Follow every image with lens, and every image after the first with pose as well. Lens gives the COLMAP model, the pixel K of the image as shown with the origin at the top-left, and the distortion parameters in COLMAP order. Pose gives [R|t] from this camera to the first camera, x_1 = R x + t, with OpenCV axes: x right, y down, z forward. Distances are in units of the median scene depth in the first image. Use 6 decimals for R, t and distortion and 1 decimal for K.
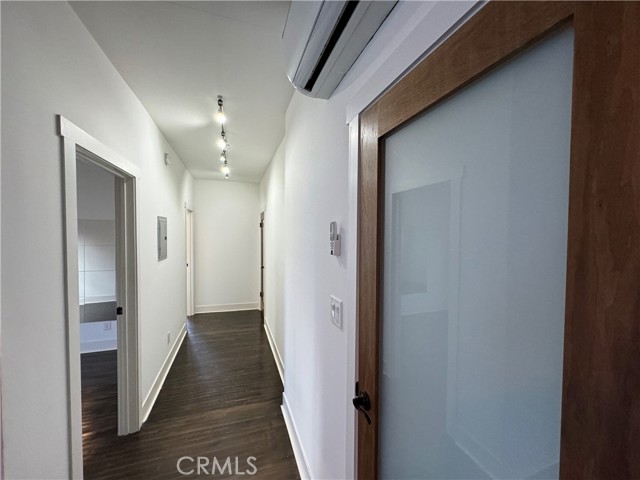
lens RADIAL K [[258.9, 0, 320.0], [0, 258.9, 240.0], [0, 0, 1]] dist [-0.002141, -0.000272]
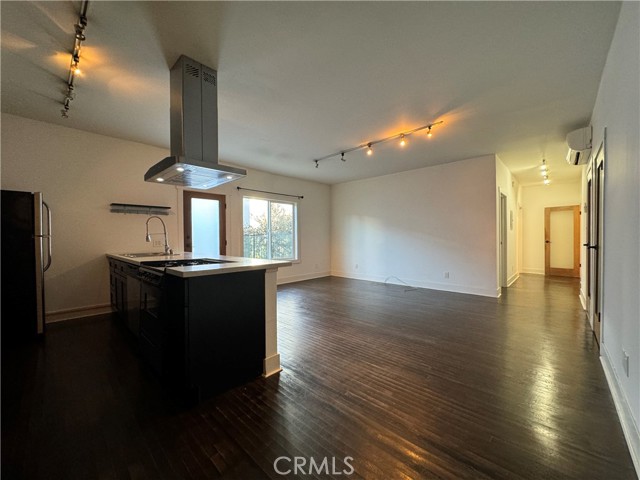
lens RADIAL K [[258.9, 0, 320.0], [0, 258.9, 240.0], [0, 0, 1]] dist [-0.002141, -0.000272]
pose [[0.475960, -0.002404, -0.879463, 0.732178], [-0.013955, 0.999850, -0.010286, 0.274028], [0.879356, 0.017169, 0.475855, -1.950591]]
